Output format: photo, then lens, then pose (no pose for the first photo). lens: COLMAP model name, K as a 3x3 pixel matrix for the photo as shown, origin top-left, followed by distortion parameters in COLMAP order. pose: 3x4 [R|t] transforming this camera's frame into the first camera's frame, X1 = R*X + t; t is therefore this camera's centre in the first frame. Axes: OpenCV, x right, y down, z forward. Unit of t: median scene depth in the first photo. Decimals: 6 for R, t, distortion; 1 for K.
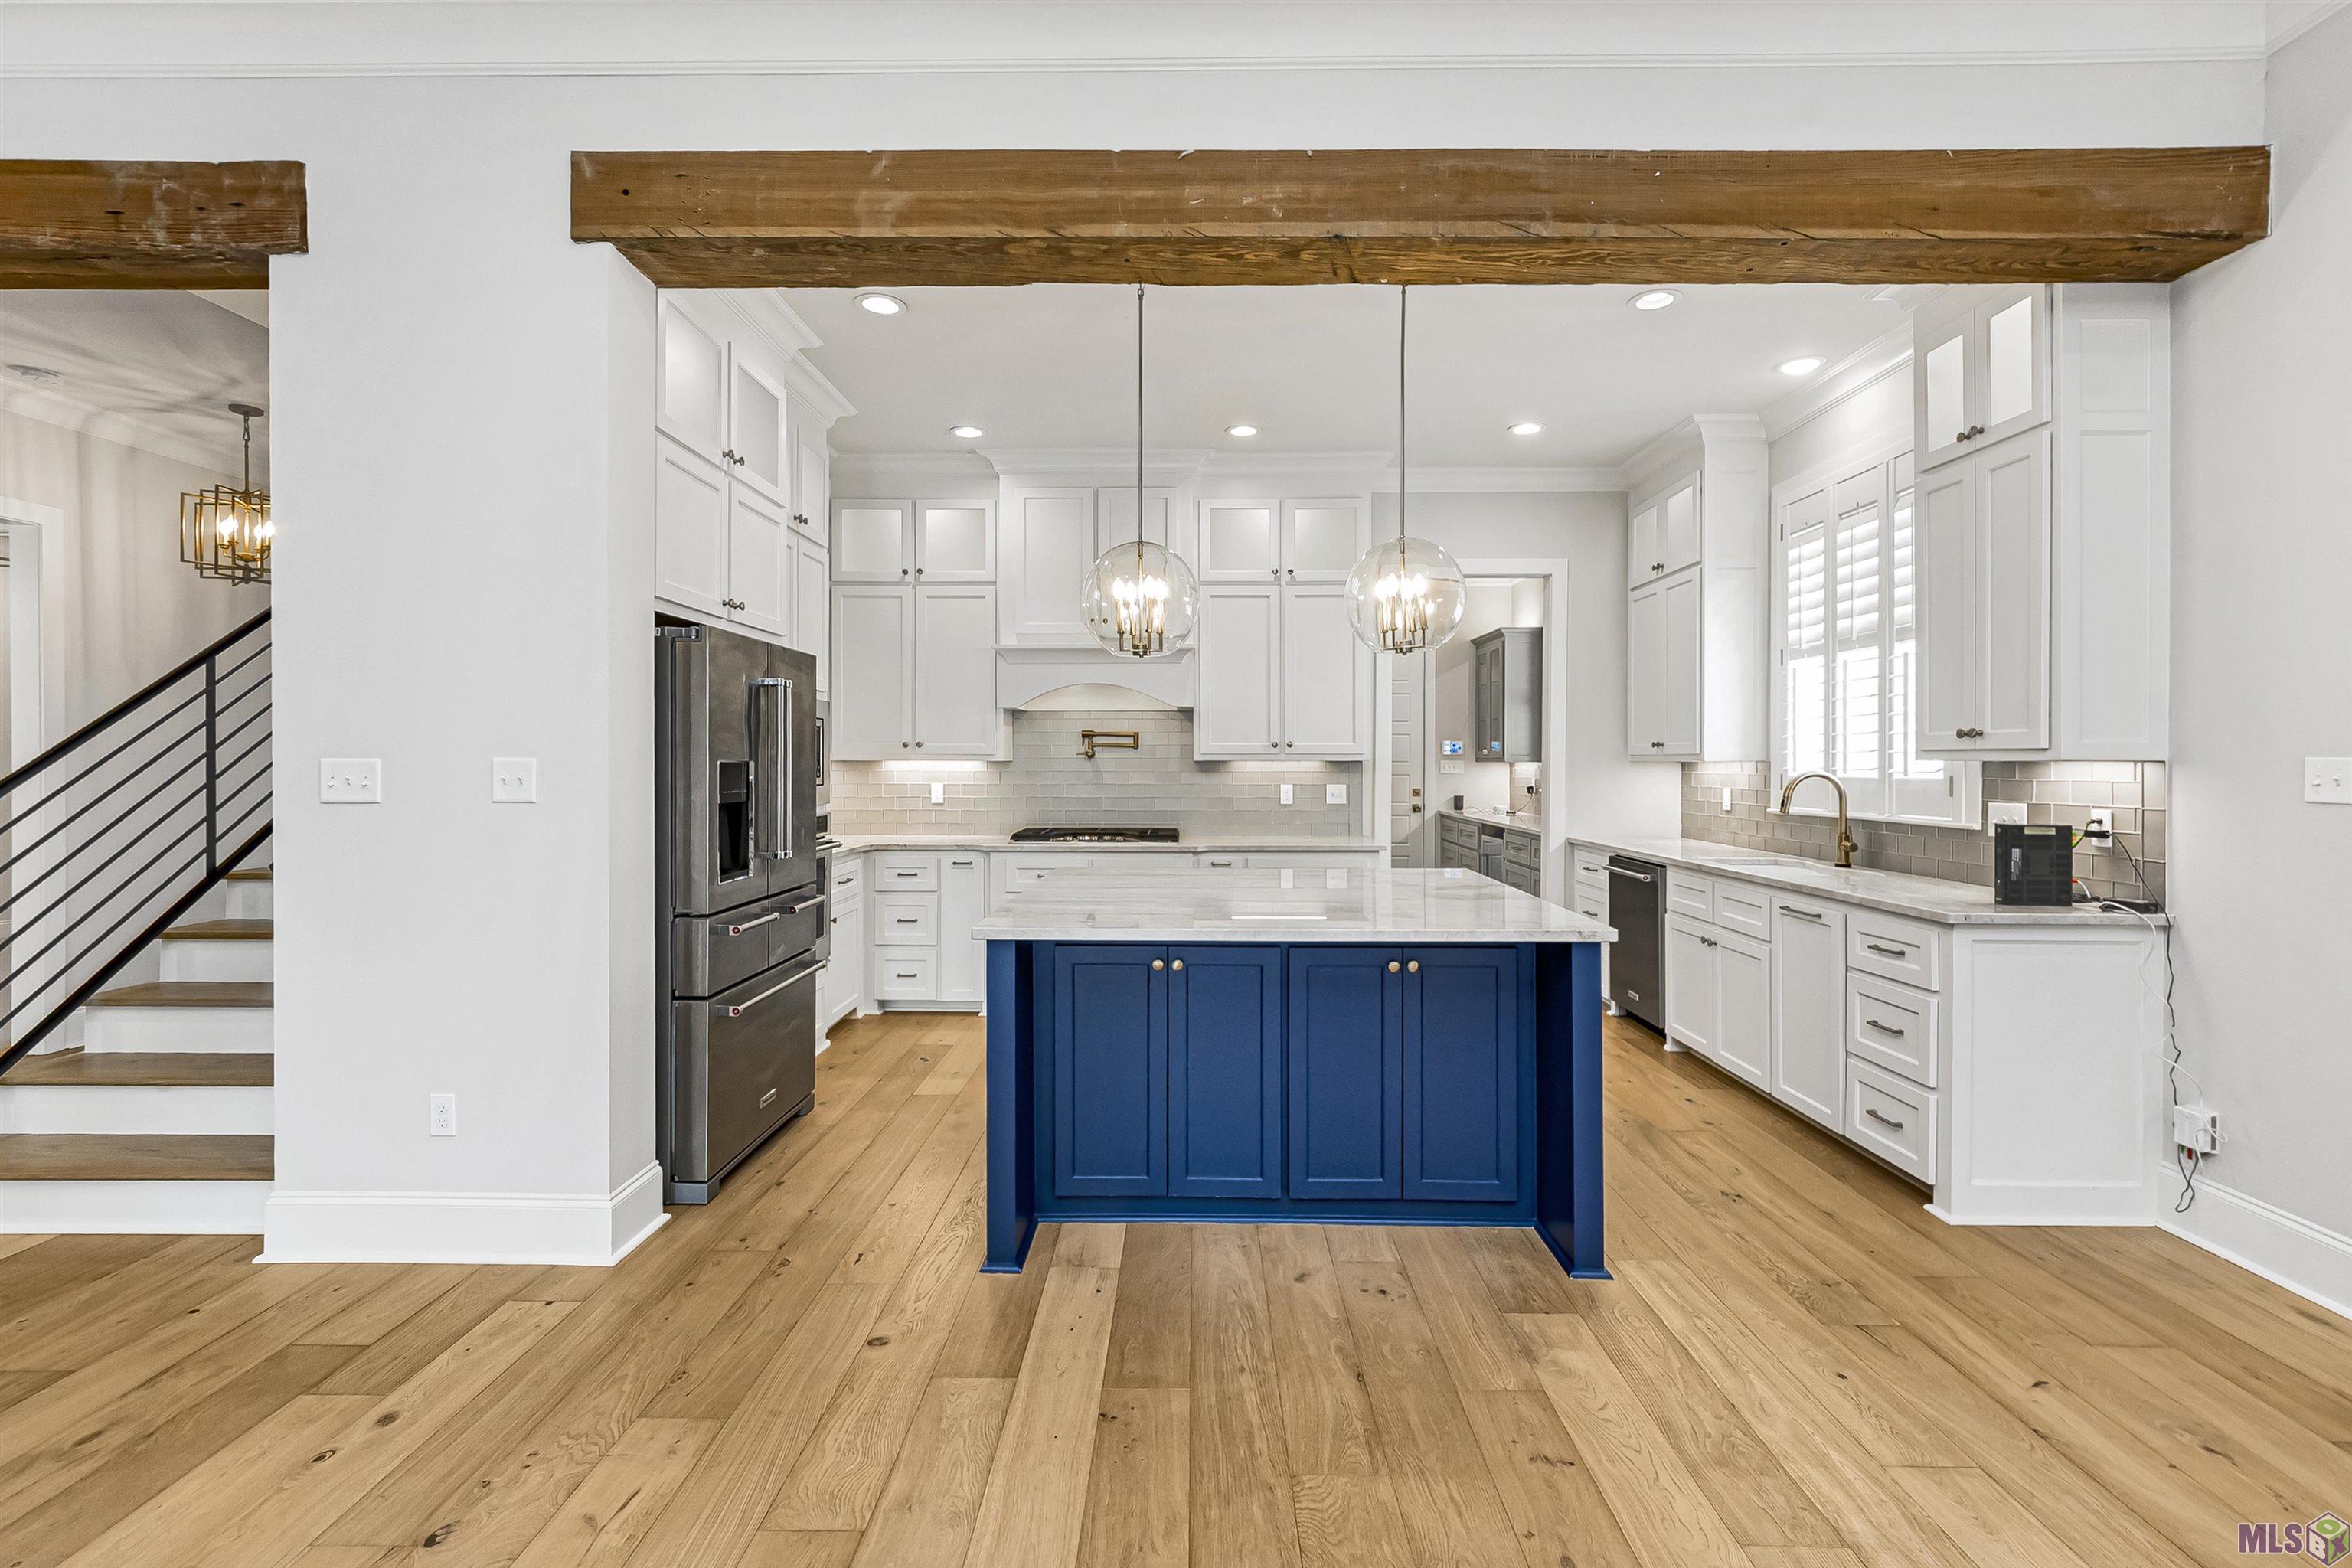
lens RADIAL K [[1086.0, 0, 1190.3], [0, 1086.0, 765.0], [0, 0, 1]] dist [-0.012502, 0.001514]
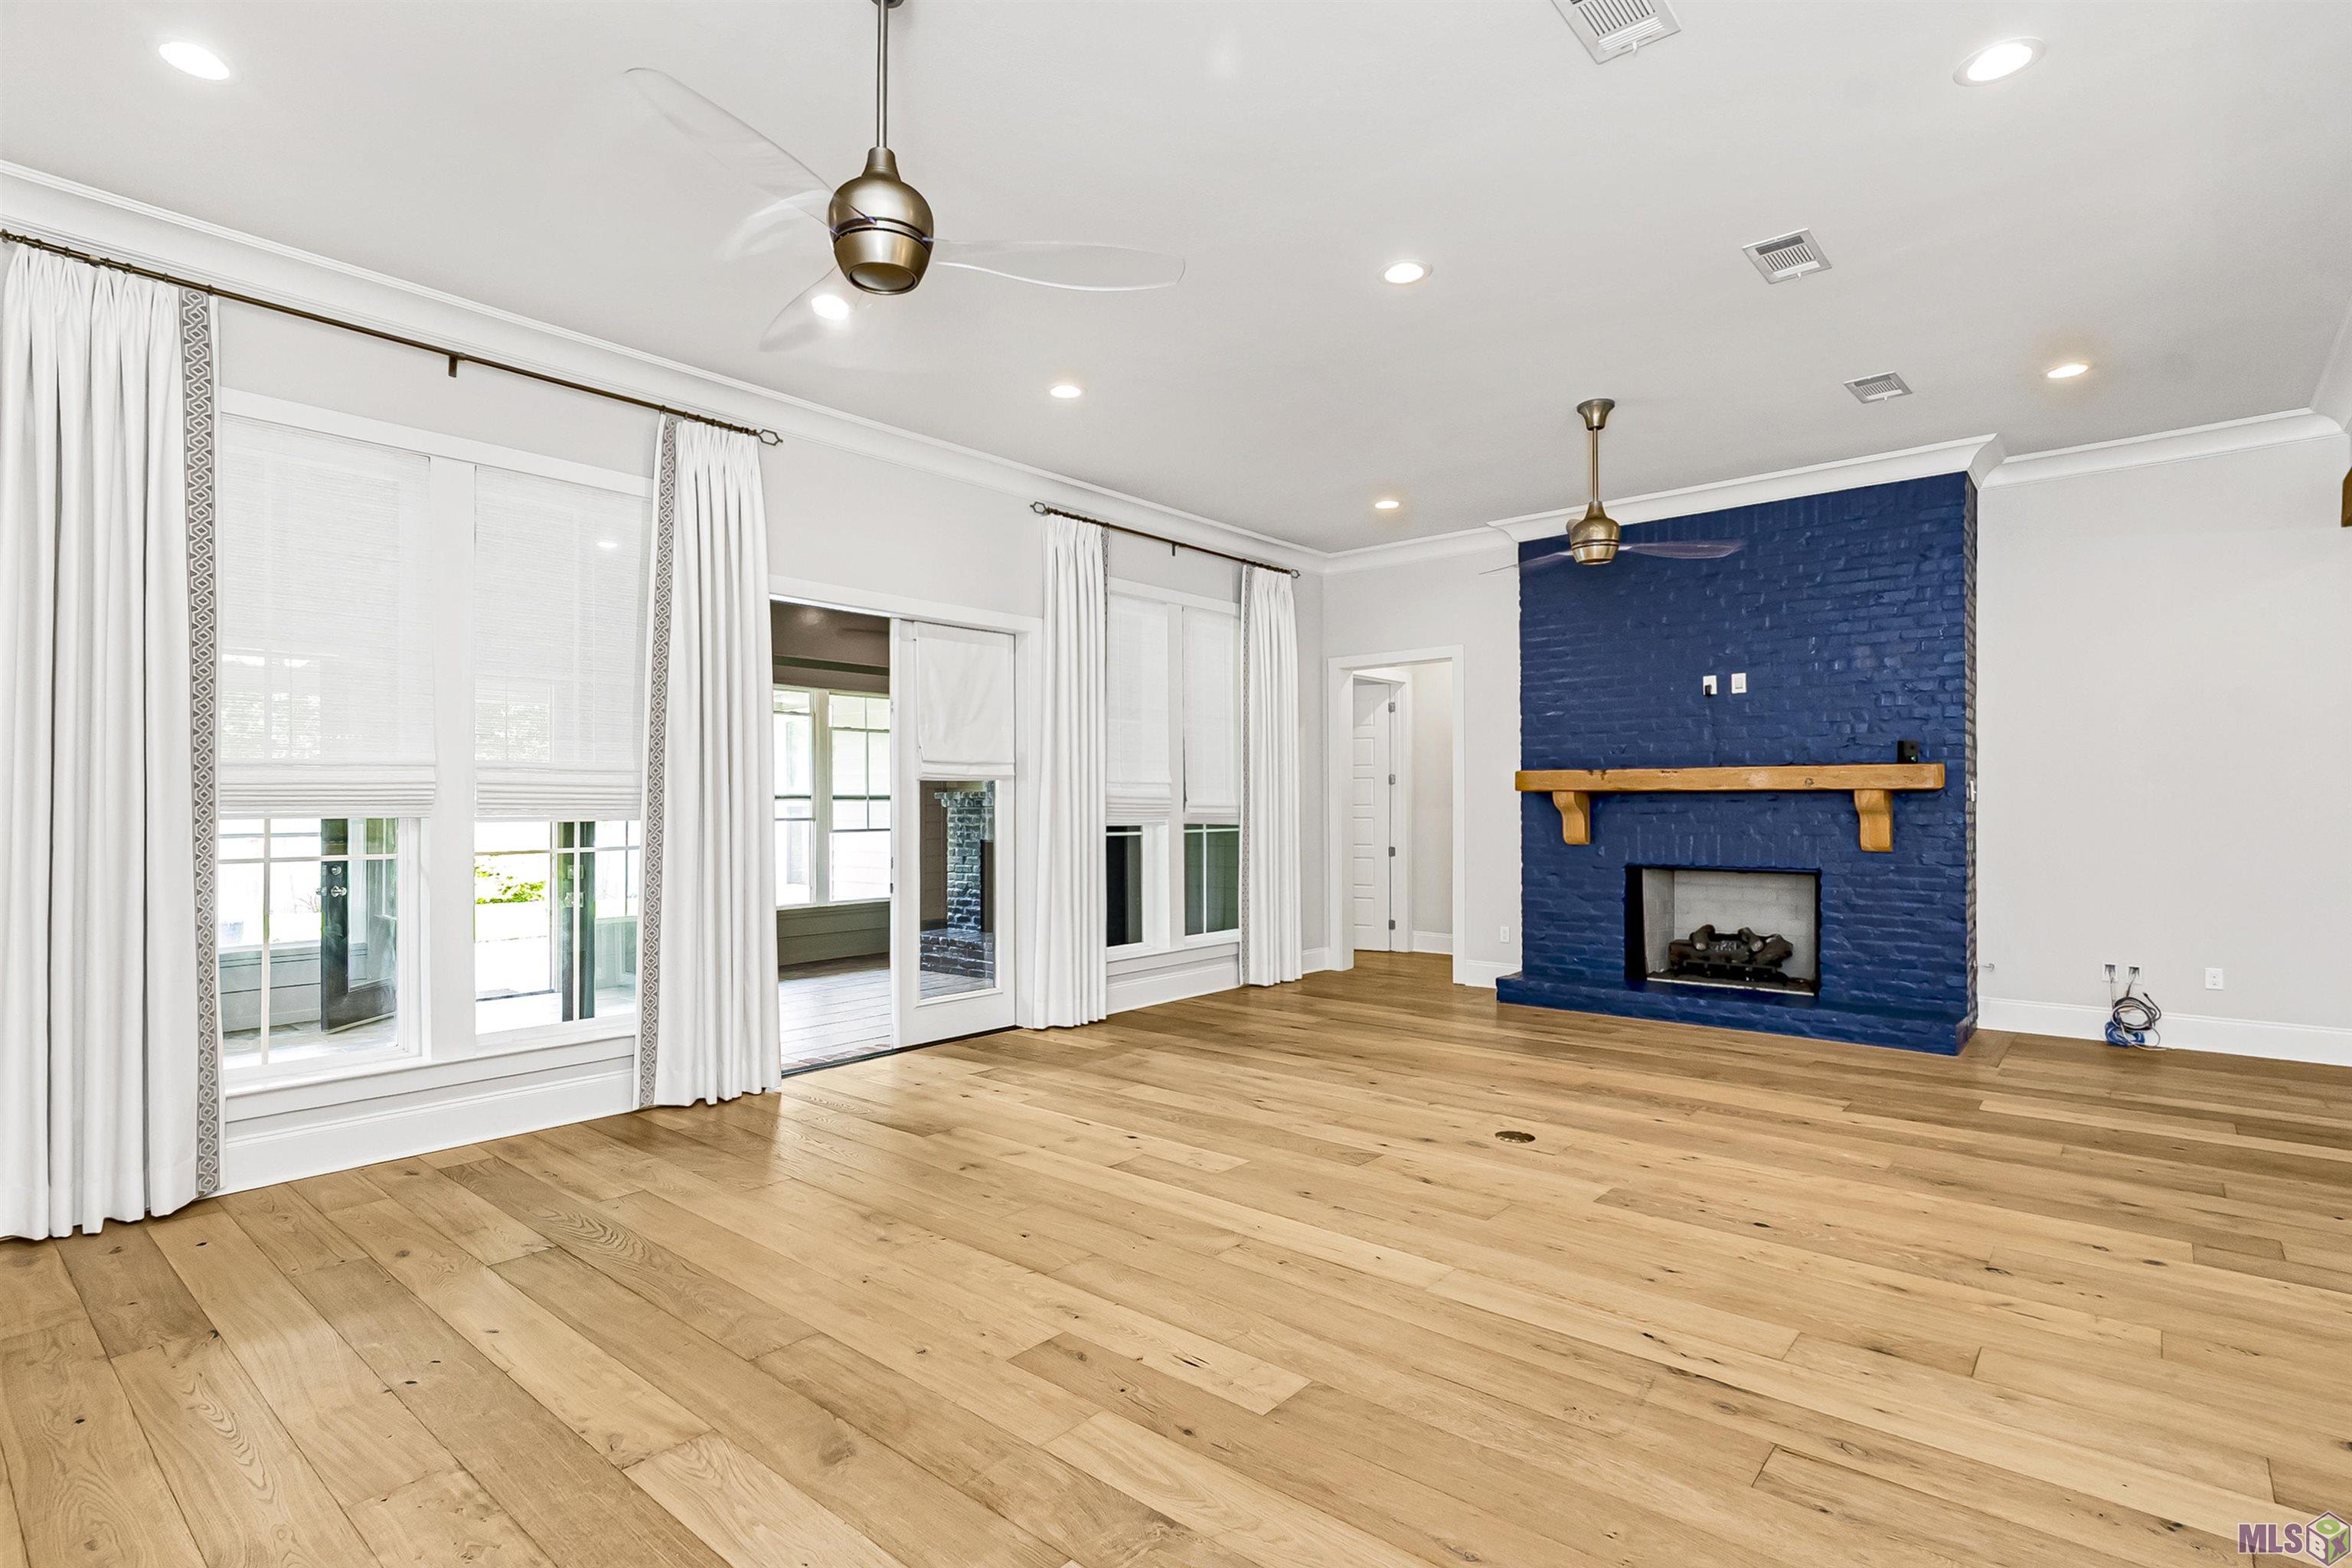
lens RADIAL K [[1086.0, 0, 1226.4], [0, 1086.0, 791.5], [0, 0, 1]] dist [-0.012502, 0.001514]
pose [[-0.635420, -0.000793, -0.772166, 0.408054], [-0.001064, 0.999999, -0.000152, 0.000634], [0.772166, 0.000725, -0.635420, 0.359397]]
